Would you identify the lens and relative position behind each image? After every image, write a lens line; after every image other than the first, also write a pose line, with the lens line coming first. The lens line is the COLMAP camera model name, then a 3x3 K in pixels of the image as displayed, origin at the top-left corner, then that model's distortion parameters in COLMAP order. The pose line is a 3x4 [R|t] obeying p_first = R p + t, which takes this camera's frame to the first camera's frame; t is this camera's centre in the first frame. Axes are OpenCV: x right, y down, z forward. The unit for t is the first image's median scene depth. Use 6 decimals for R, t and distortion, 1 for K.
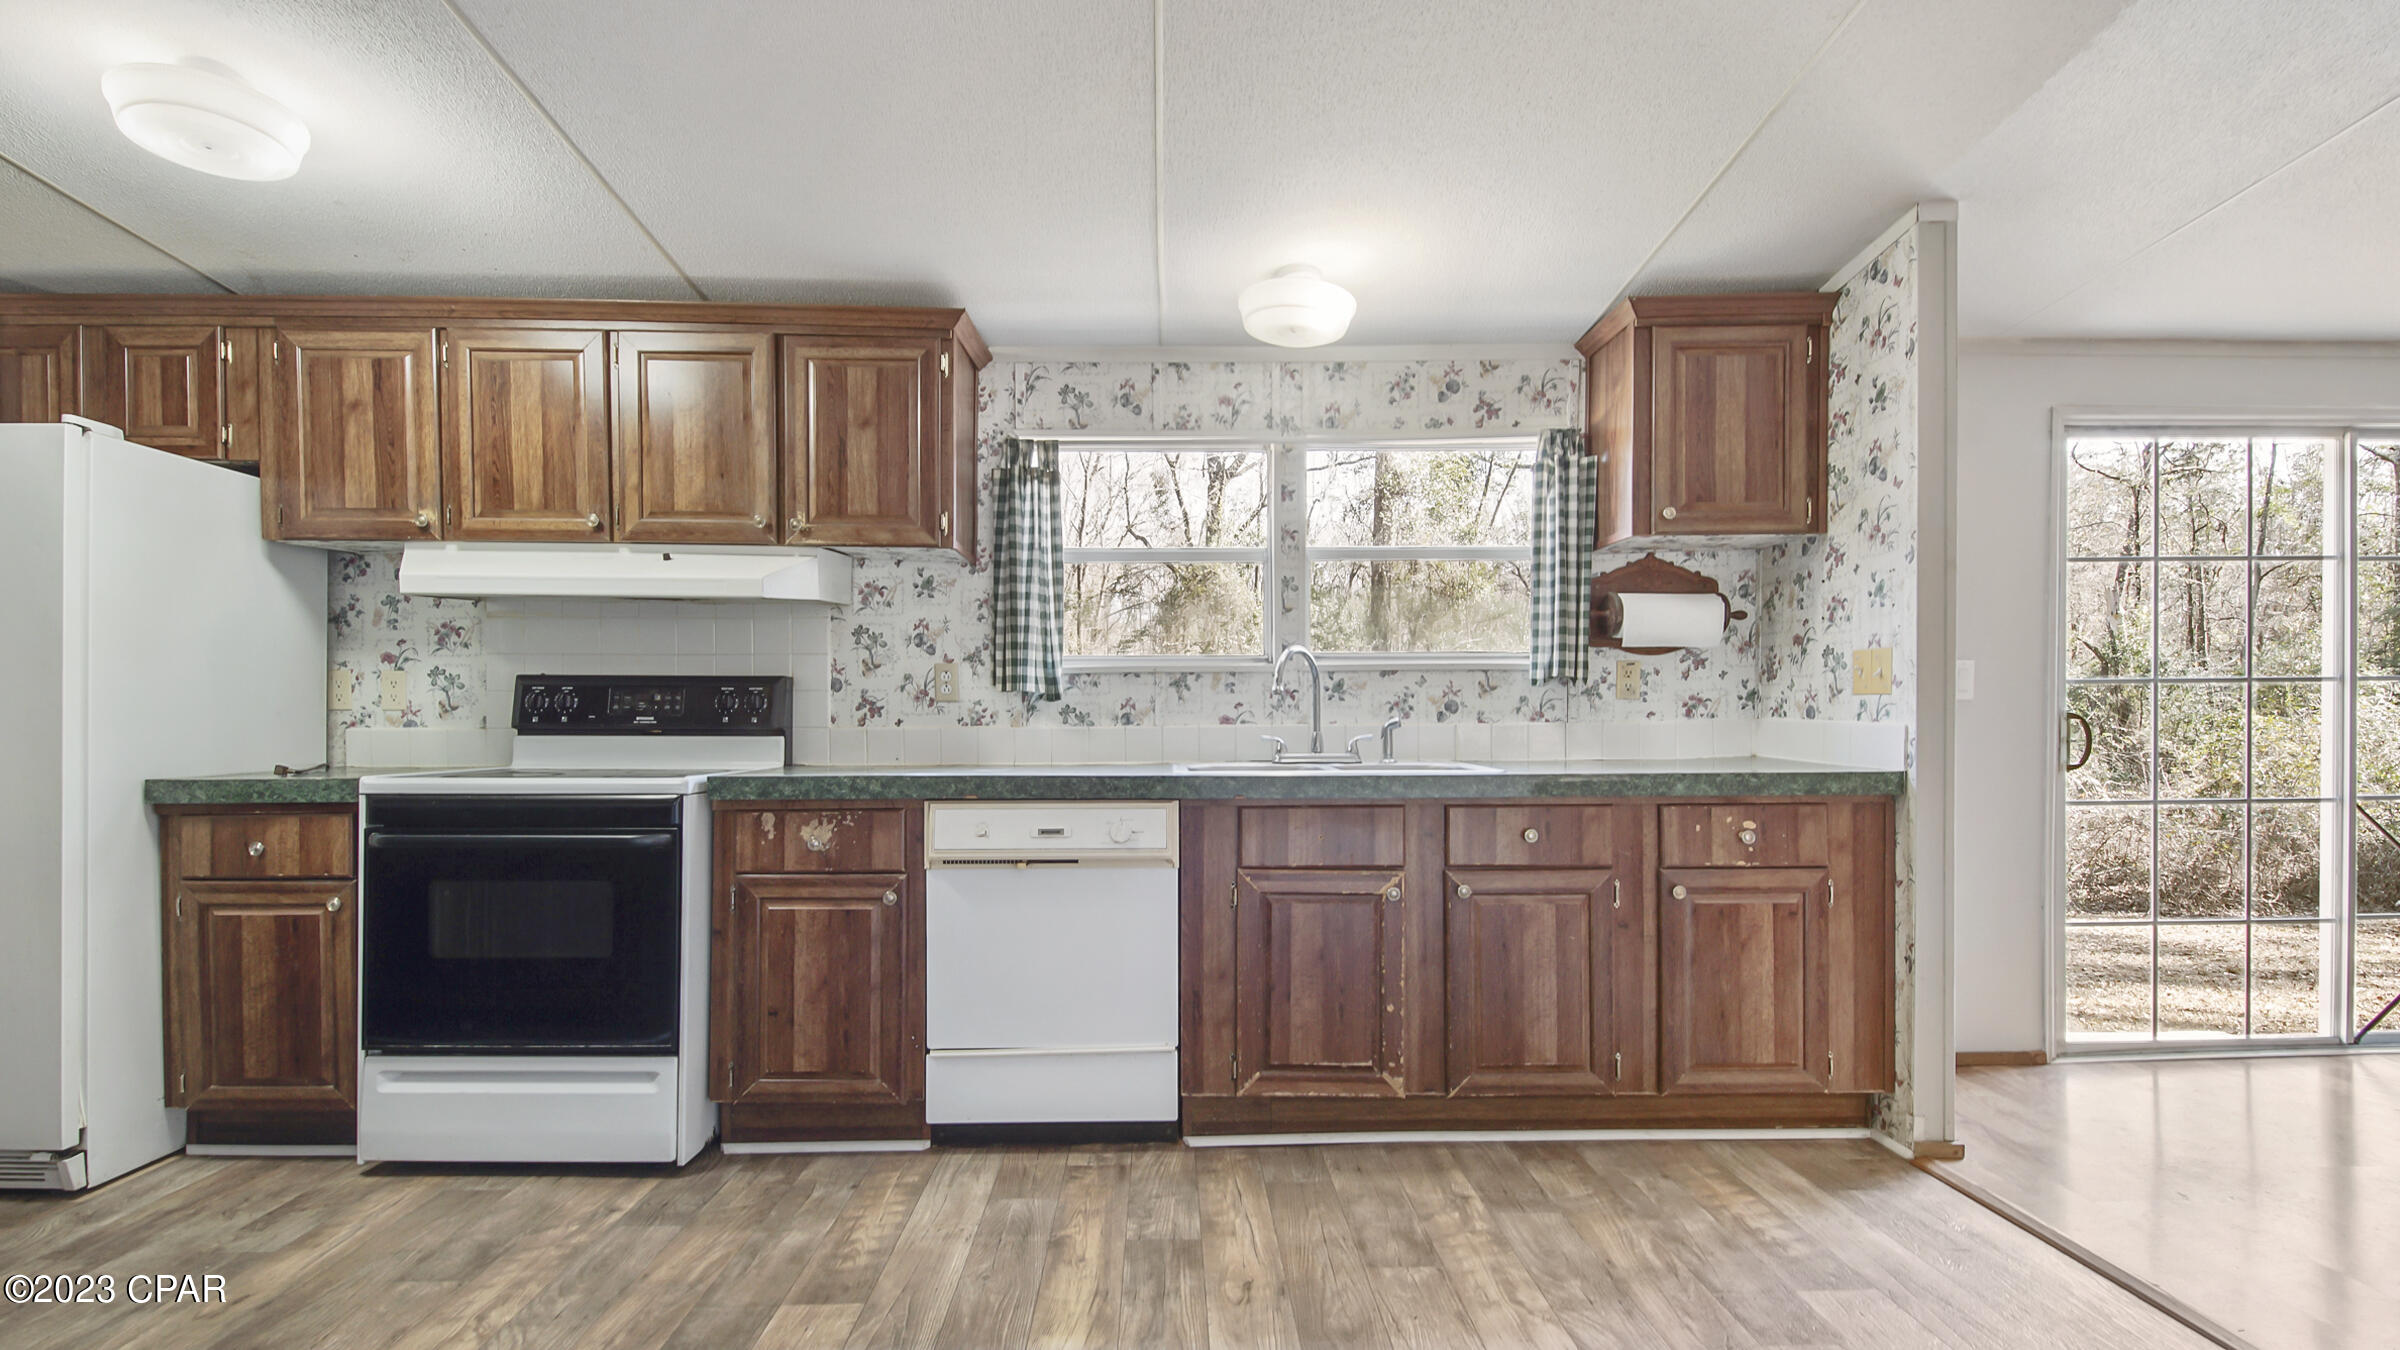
lens RADIAL K [[1021.4, 0, 1264.2], [0, 1021.4, 706.0], [0, 0, 1]] dist [0.015170, -0.001338]
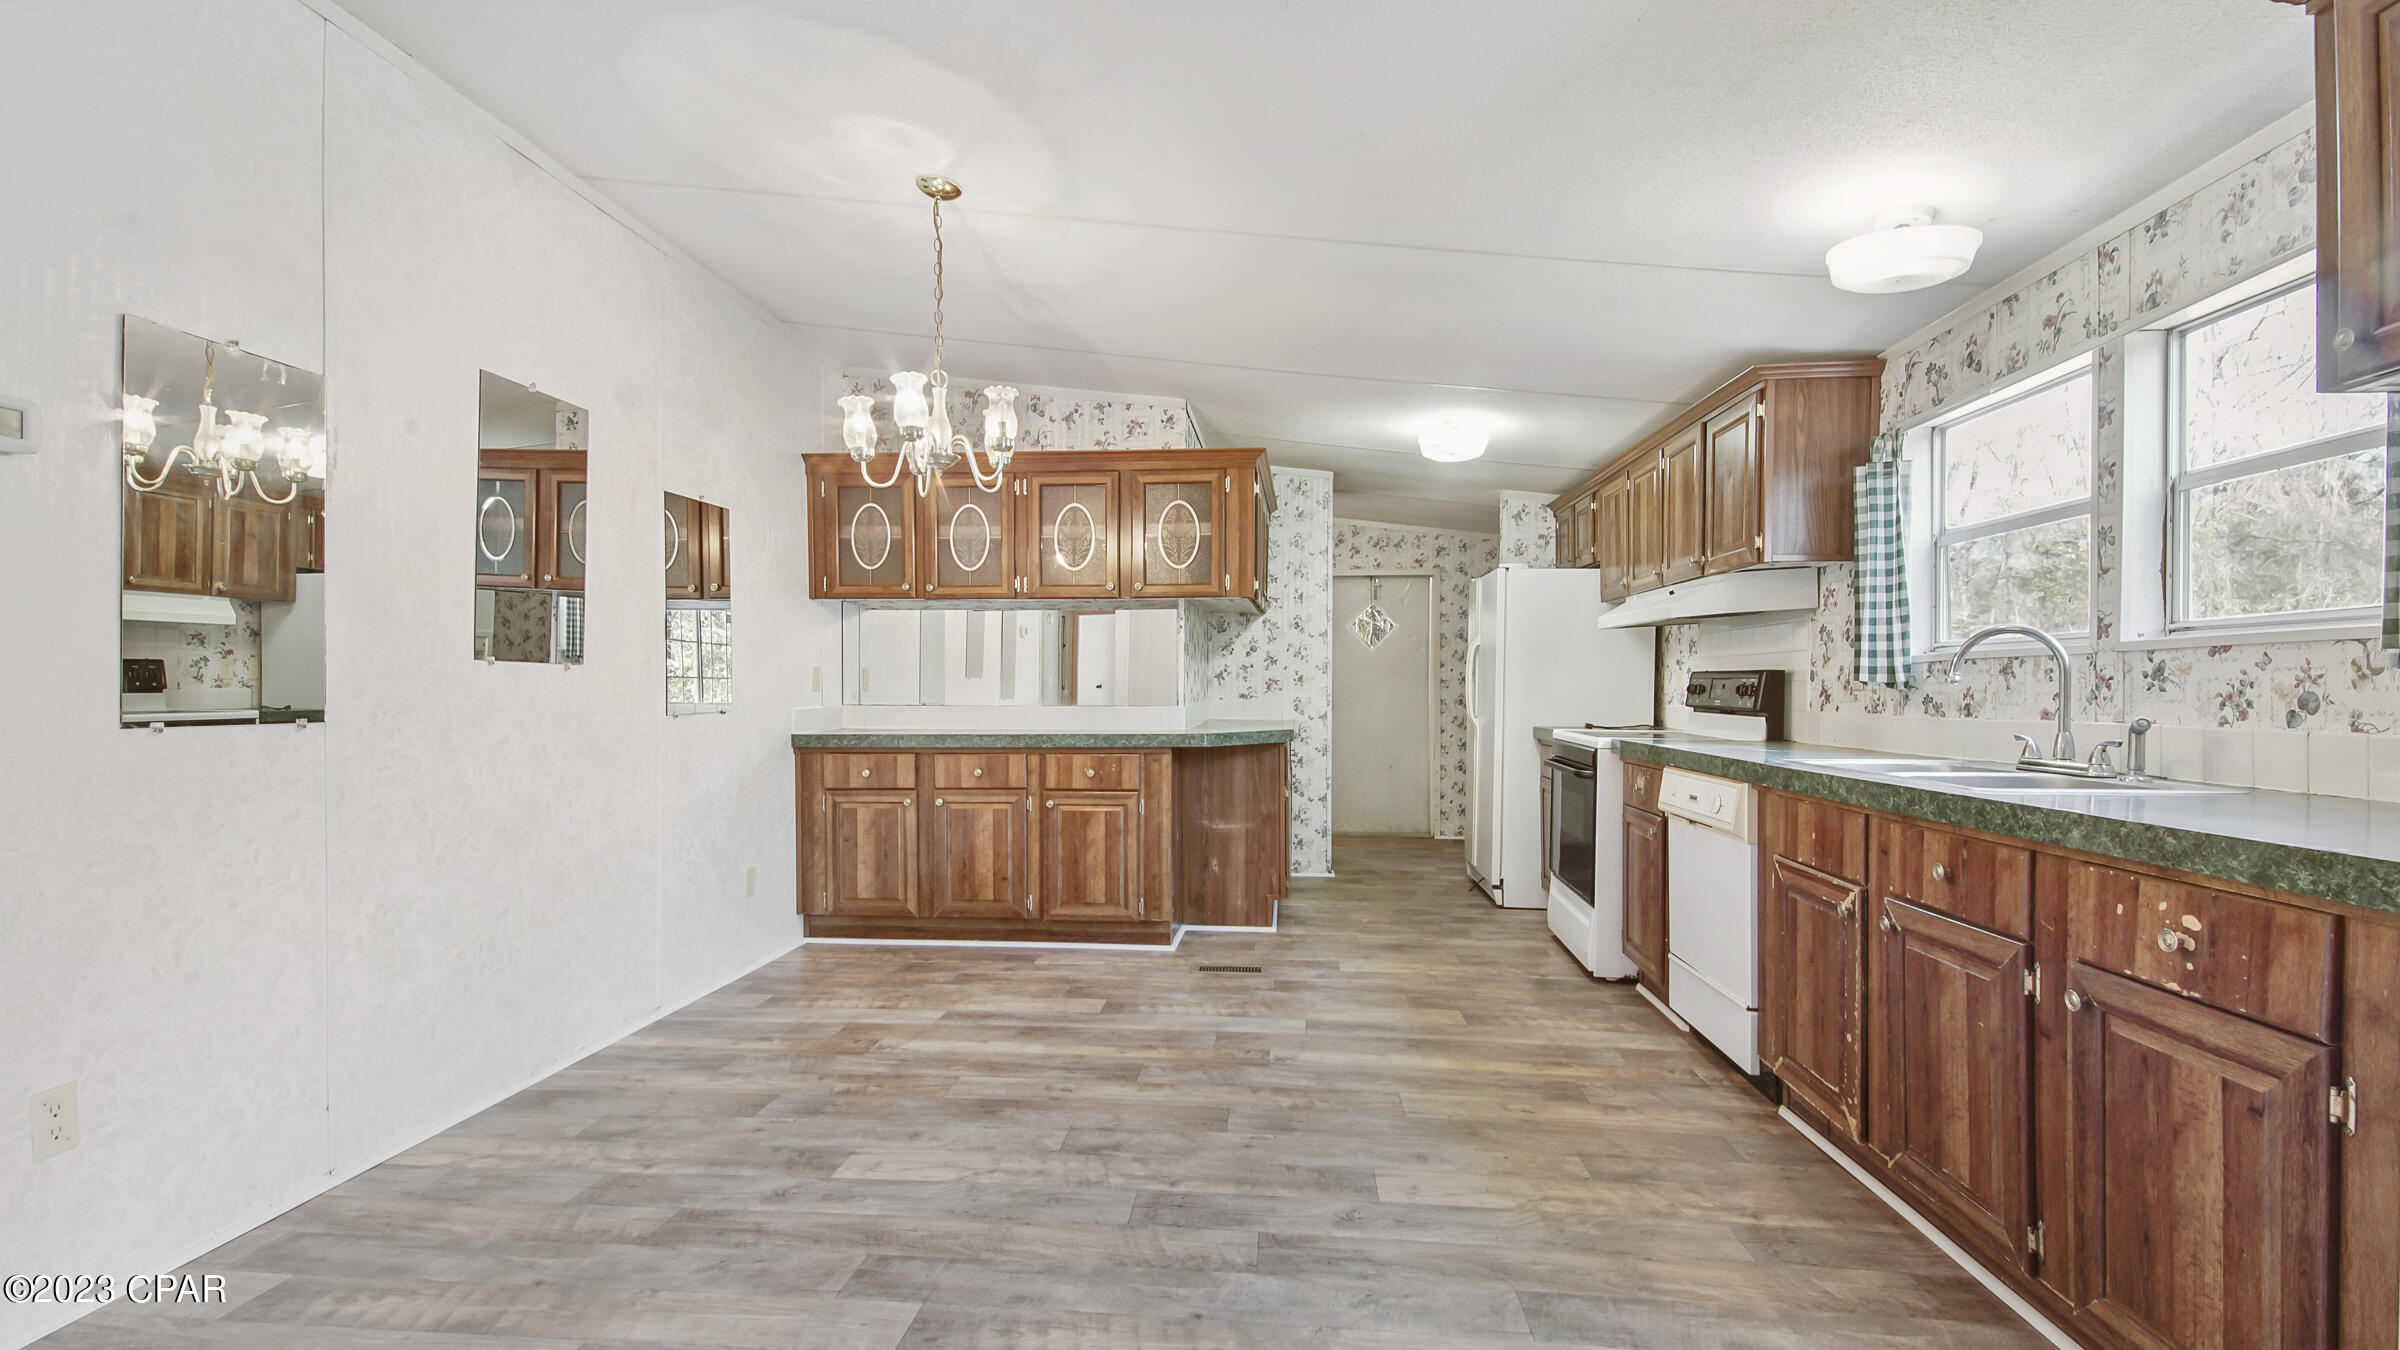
lens RADIAL K [[989.8, 0, 1182.7], [0, 989.8, 686.3], [0, 0, 1]] dist [-0.004988, -0.002504]
pose [[-0.094507, 0.000616, -0.995524, 1.053048], [-0.000028, 1.000000, 0.000622, -0.011886], [0.995524, 0.000086, -0.094507, 0.507605]]
